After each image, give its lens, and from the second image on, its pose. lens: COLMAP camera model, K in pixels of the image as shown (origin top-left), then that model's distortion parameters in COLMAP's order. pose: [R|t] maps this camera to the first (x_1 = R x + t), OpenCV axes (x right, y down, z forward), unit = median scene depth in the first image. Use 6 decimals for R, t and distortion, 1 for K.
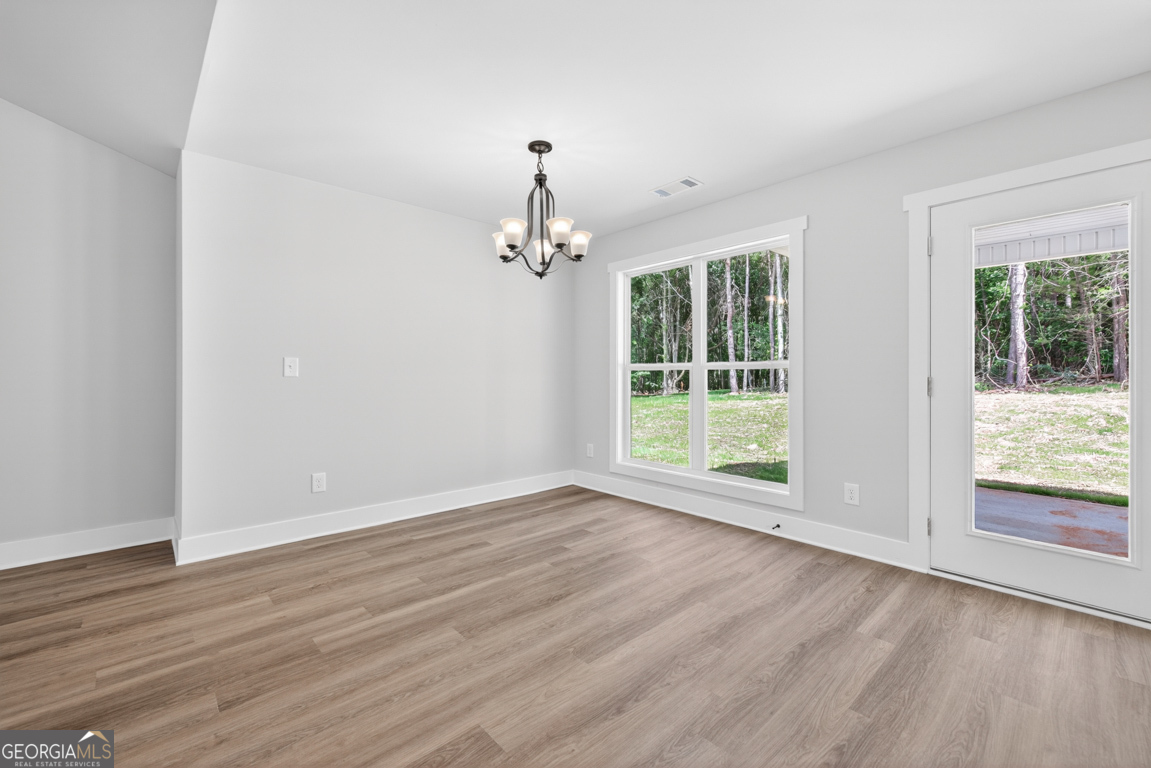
lens RADIAL K [[478.5, 0, 567.4], [0, 478.5, 374.2], [0, 0, 1]] dist [0.000083, -0.000307]
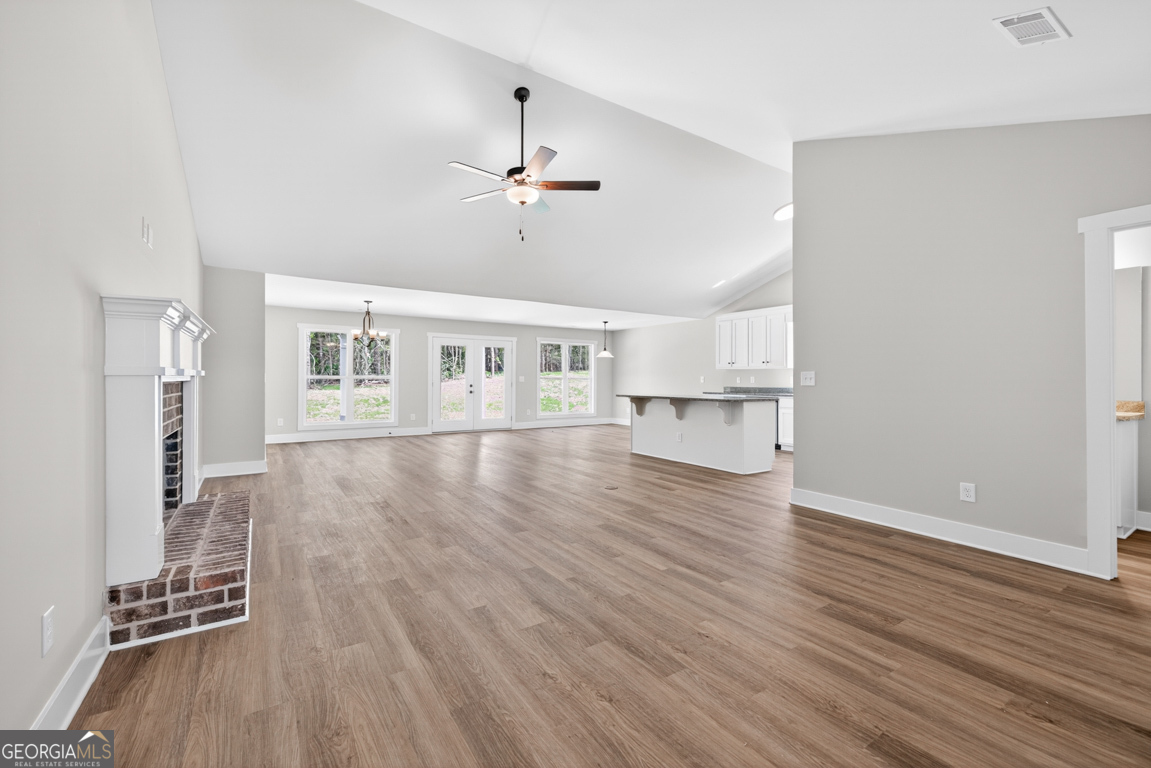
lens RADIAL K [[476.8, 0, 570.4], [0, 476.8, 380.4], [0, 0, 1]] dist [0.002873, -0.000470]
pose [[0.157571, -0.000751, 0.987507, -2.651121], [-0.008231, 0.999964, 0.002074, -0.021557], [-0.987473, -0.008454, 0.157559, -0.632857]]
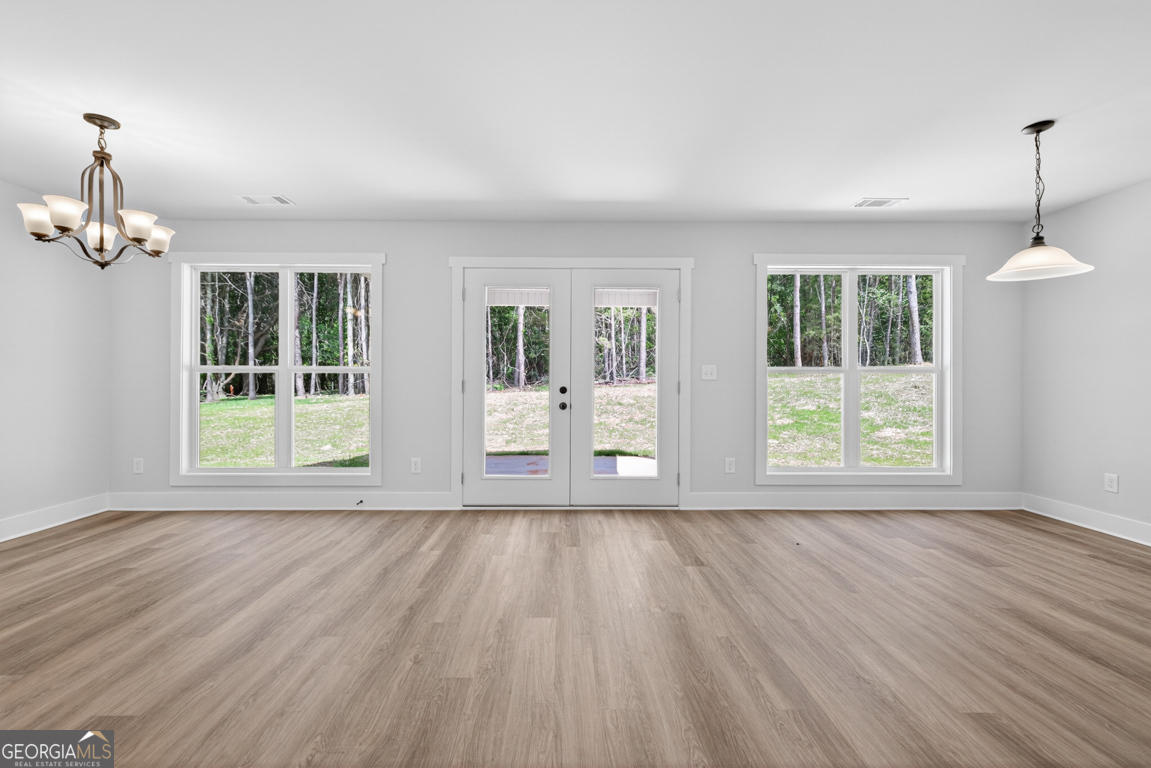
lens RADIAL K [[479.4, 0, 569.5], [0, 479.4, 379.3], [0, 0, 1]] dist [0.006405, 0.000012]
pose [[0.658302, 0.002009, 0.752751, -0.158144], [-0.005501, 0.999983, 0.002142, -0.001223], [-0.752733, -0.005551, 0.658302, -0.245673]]
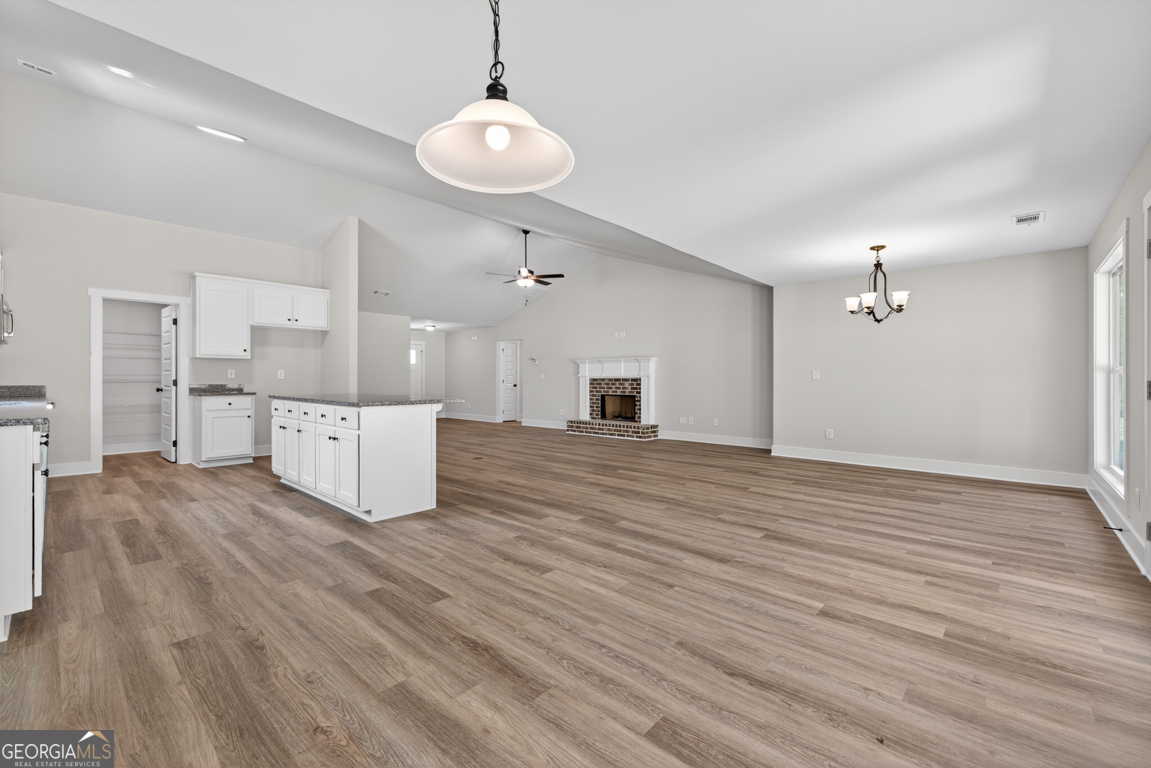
lens RADIAL K [[476.8, 0, 570.4], [0, 476.8, 380.4], [0, 0, 1]] dist [0.002873, -0.000470]
pose [[0.102401, 0.001653, -0.994742, 1.536626], [0.001505, 0.999997, 0.001817, 0.001221], [0.994742, -0.001683, 0.102398, -0.288936]]
